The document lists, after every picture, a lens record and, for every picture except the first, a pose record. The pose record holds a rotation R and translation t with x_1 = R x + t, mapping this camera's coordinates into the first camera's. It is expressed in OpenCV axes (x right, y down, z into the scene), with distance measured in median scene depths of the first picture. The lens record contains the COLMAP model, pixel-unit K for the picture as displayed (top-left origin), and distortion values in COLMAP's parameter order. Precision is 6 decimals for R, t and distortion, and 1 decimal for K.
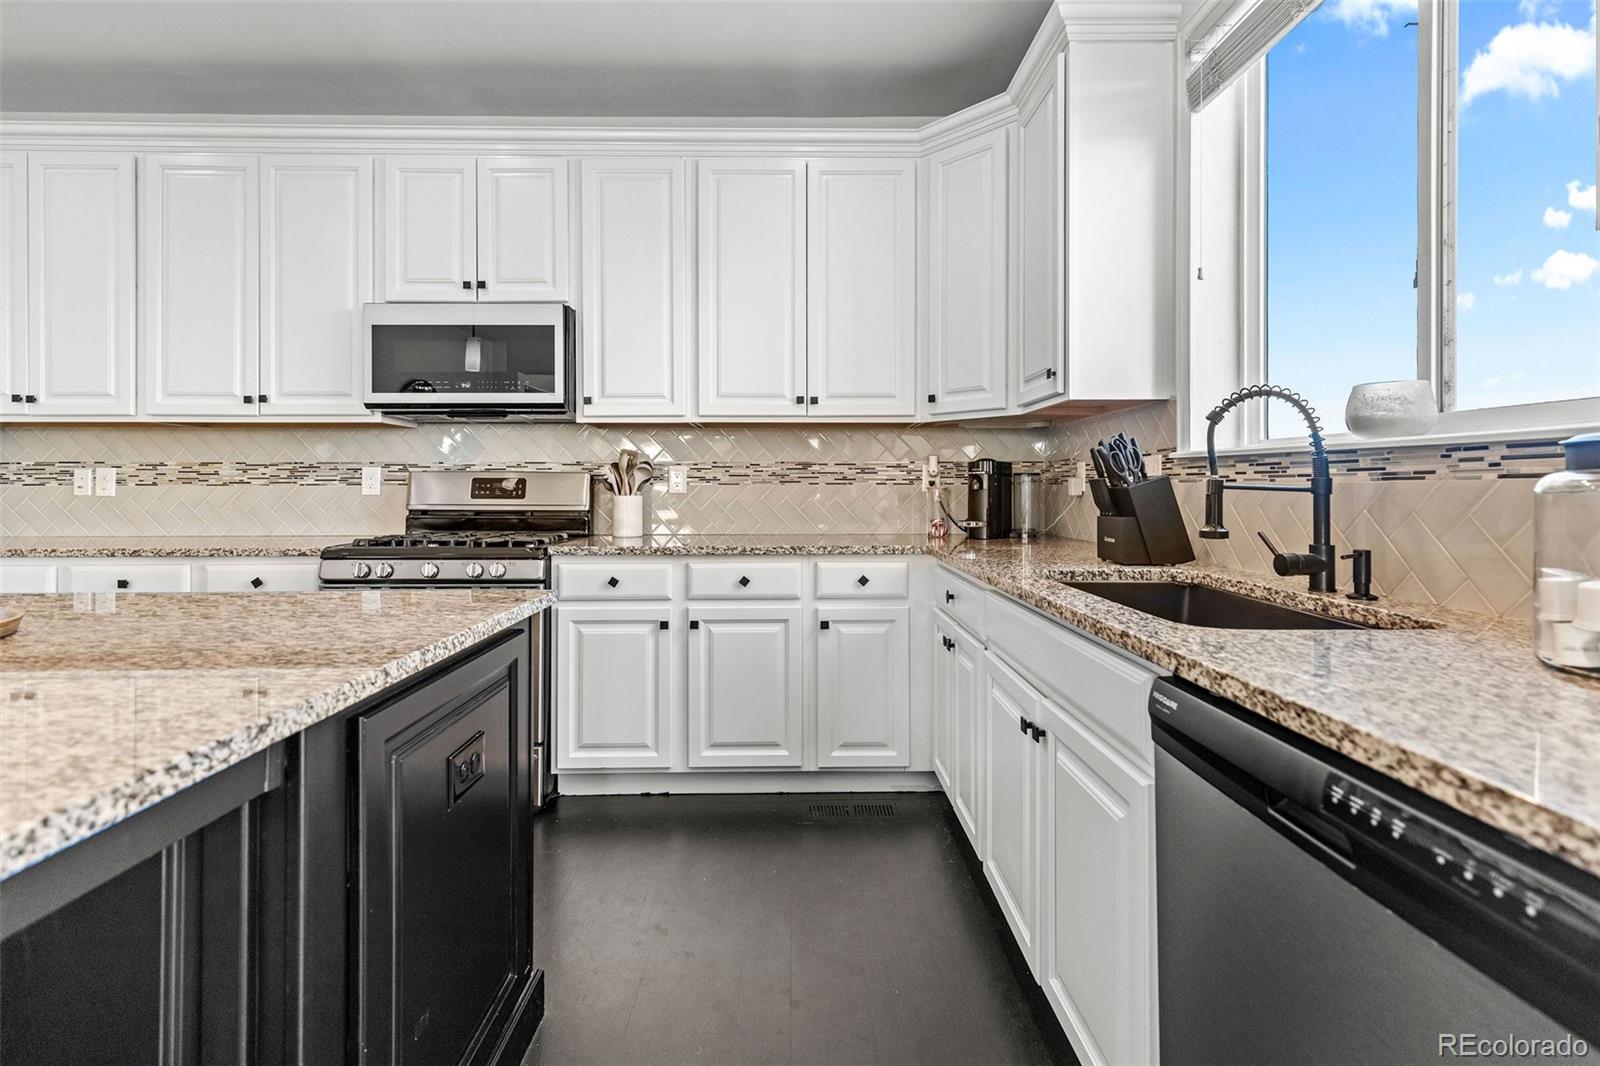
lens RADIAL K [[723.0, 0, 802.0], [0, 723.0, 488.6], [0, 0, 1]] dist [0.009483, -0.001968]
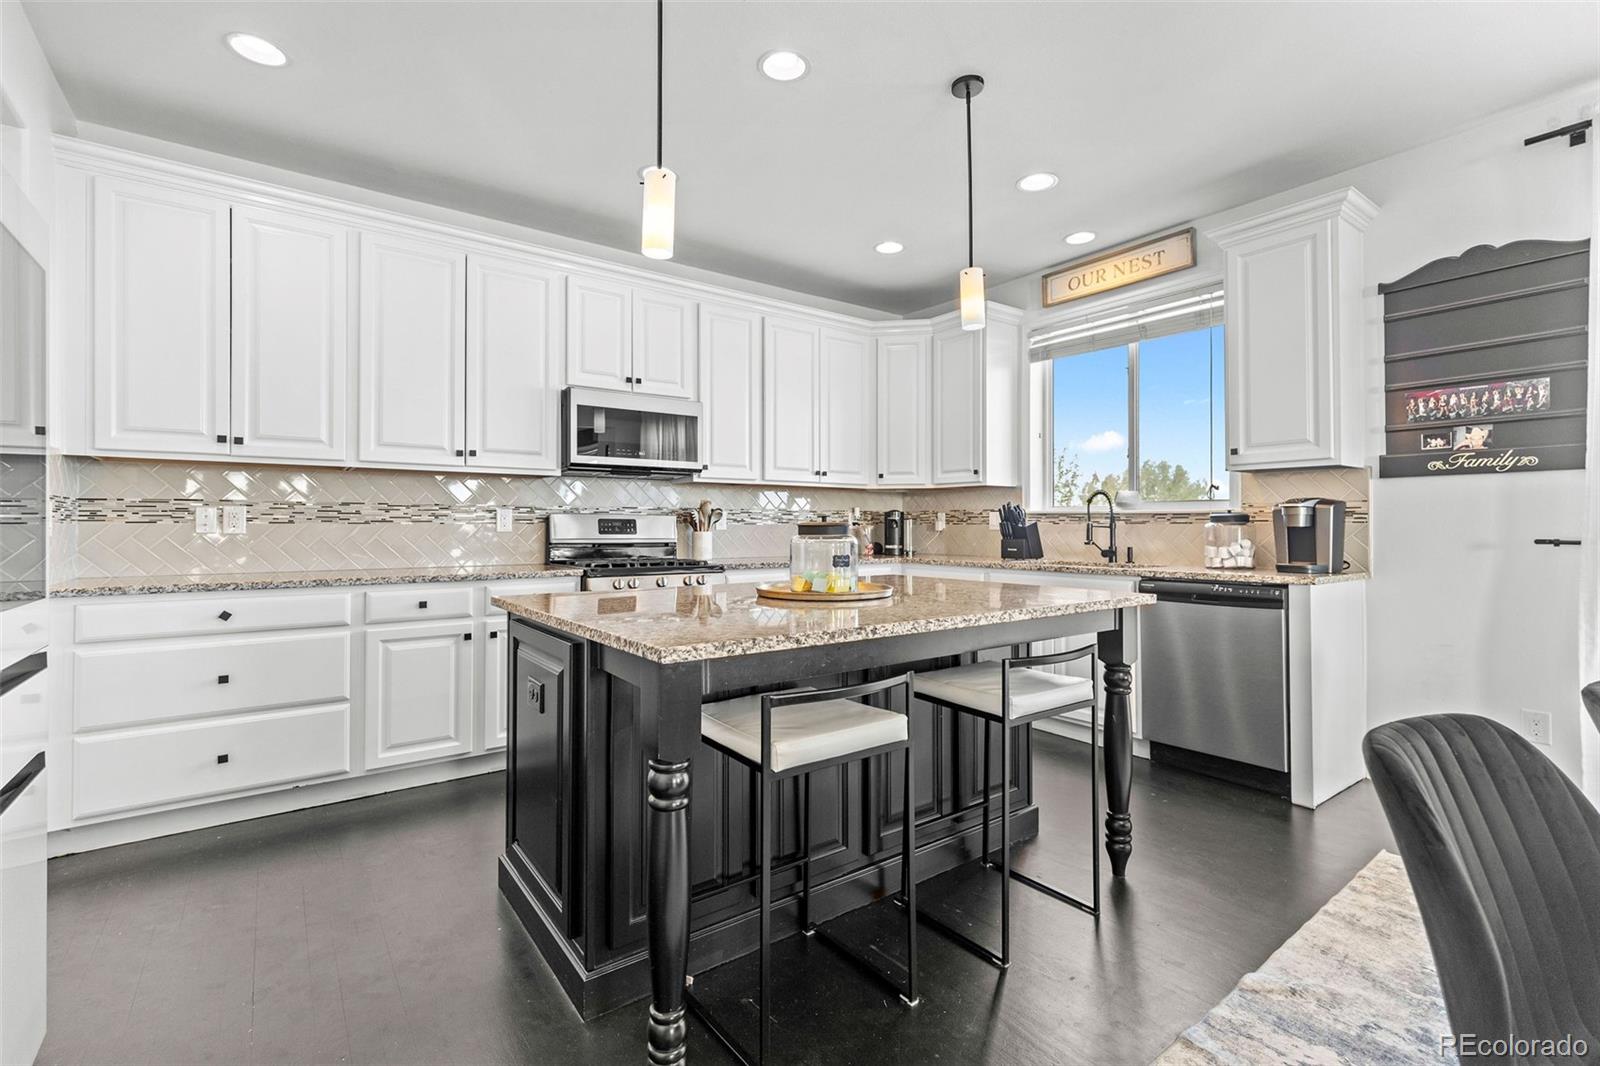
lens RADIAL K [[723.0, 0, 791.9], [0, 723.0, 522.8], [0, 0, 1]] dist [0.009483, -0.001968]
pose [[0.817230, 0.003908, 0.576298, -0.998453], [0.000244, 0.999975, -0.007127, 0.002517], [-0.576311, 0.005965, 0.817209, -0.309871]]
